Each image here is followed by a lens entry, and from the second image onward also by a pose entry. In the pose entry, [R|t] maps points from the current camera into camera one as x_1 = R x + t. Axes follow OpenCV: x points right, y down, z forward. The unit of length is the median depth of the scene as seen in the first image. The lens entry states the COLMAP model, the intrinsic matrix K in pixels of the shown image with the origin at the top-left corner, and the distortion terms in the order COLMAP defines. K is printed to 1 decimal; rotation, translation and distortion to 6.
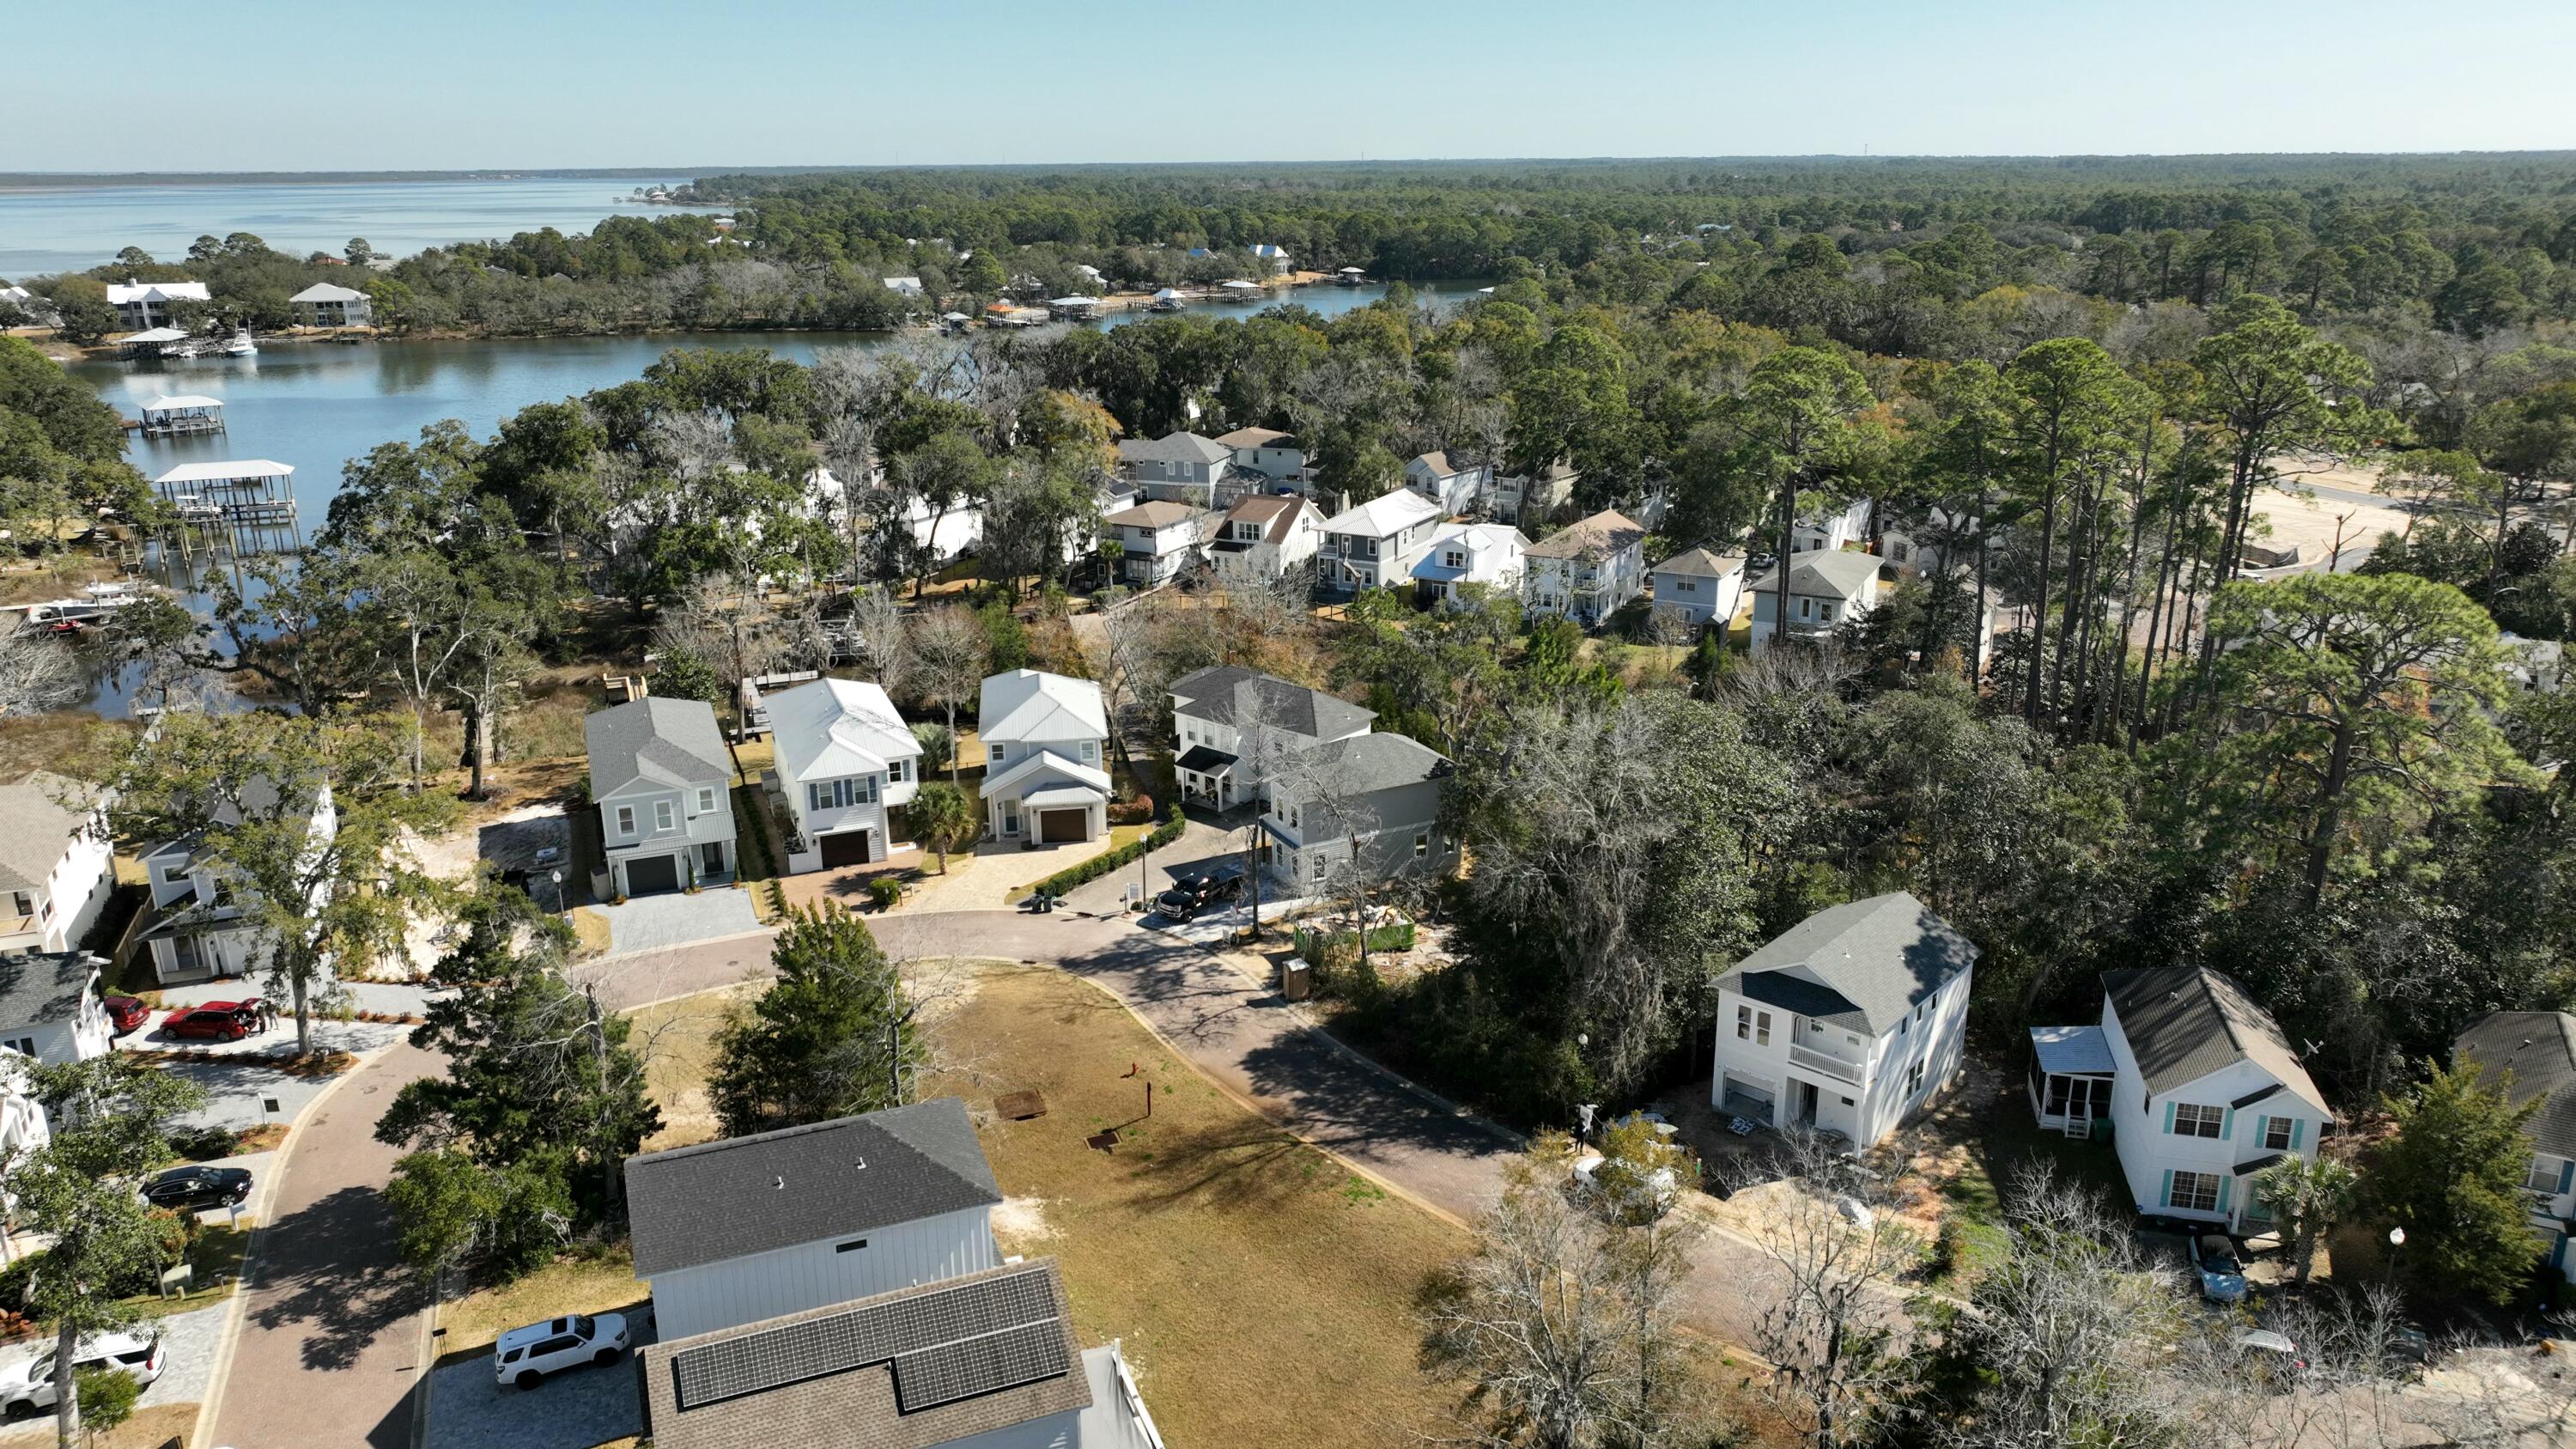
lens RADIAL K [[1795.7, 0, 1299.3], [0, 1795.7, 729.7], [0, 0, 1]] dist [-0.005578, 0.023443]
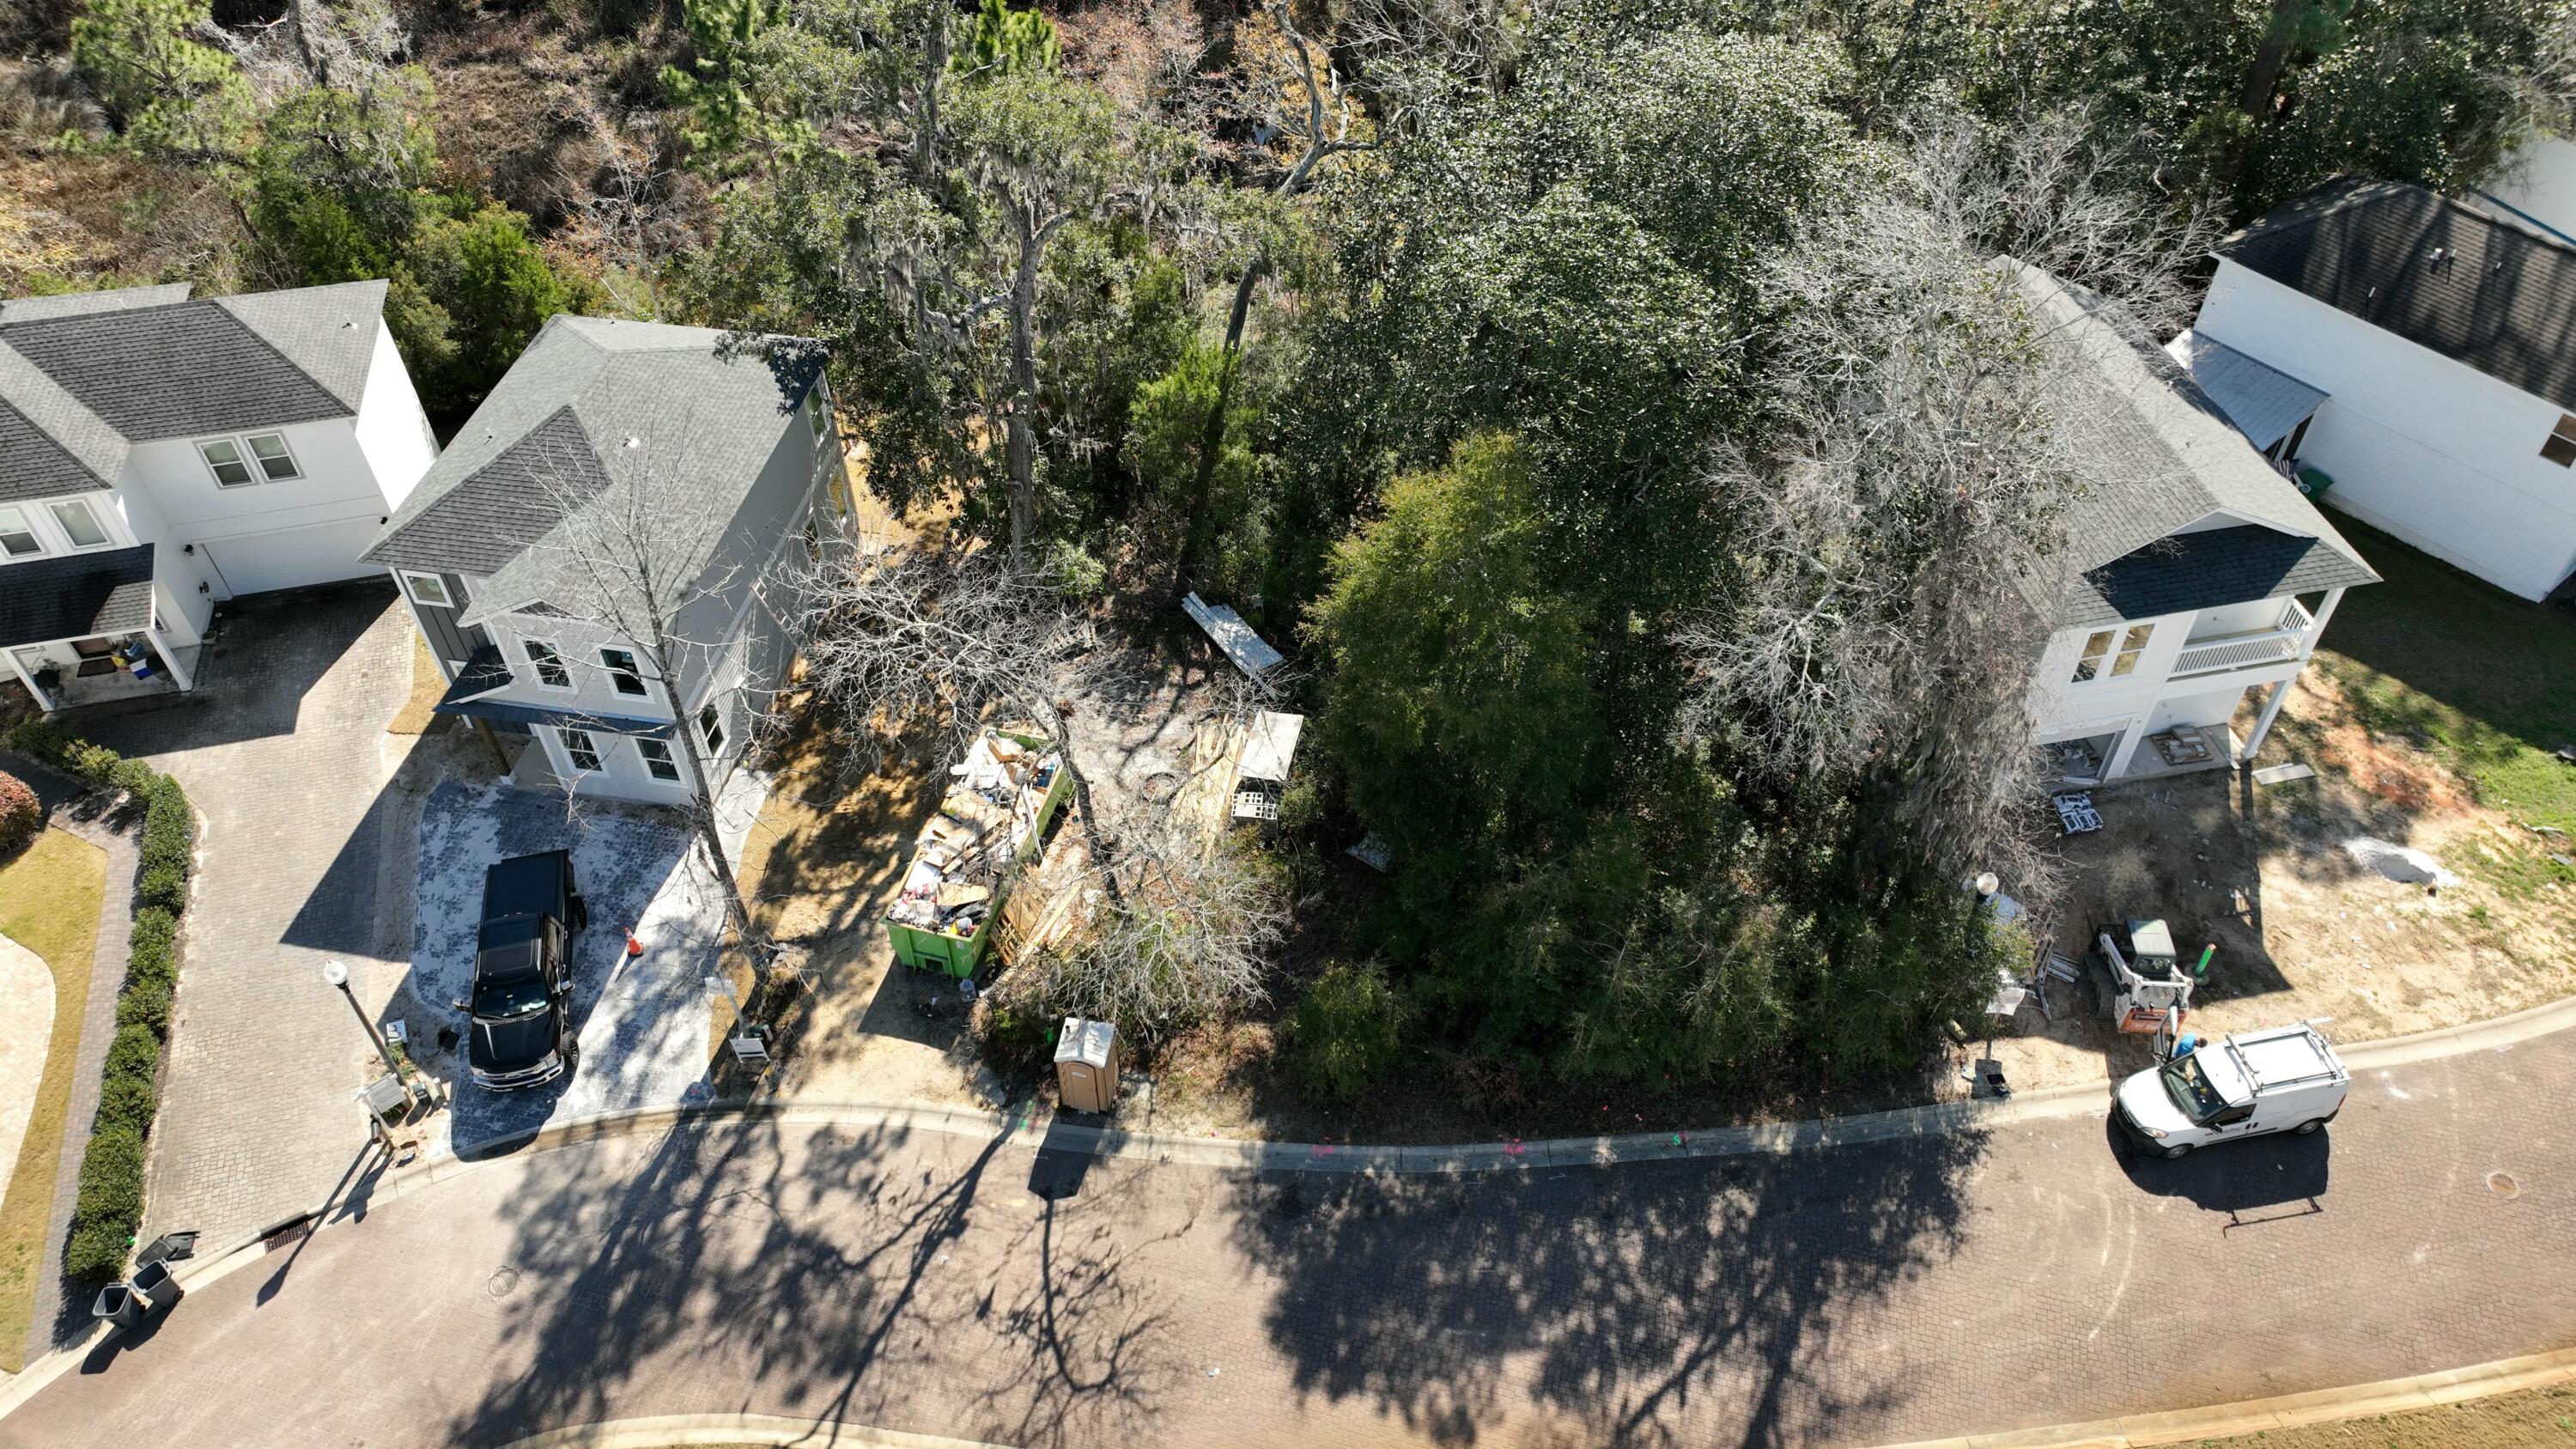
lens RADIAL K [[1795.7, 0, 1285.9], [0, 1795.7, 715.6], [0, 0, 1]] dist [-0.005578, 0.023443]
pose [[0.602042, -0.569486, 0.559671, -0.156628], [0.246921, 0.799363, 0.547767, -0.135318], [-0.759326, -0.191584, 0.621868, 0.720966]]
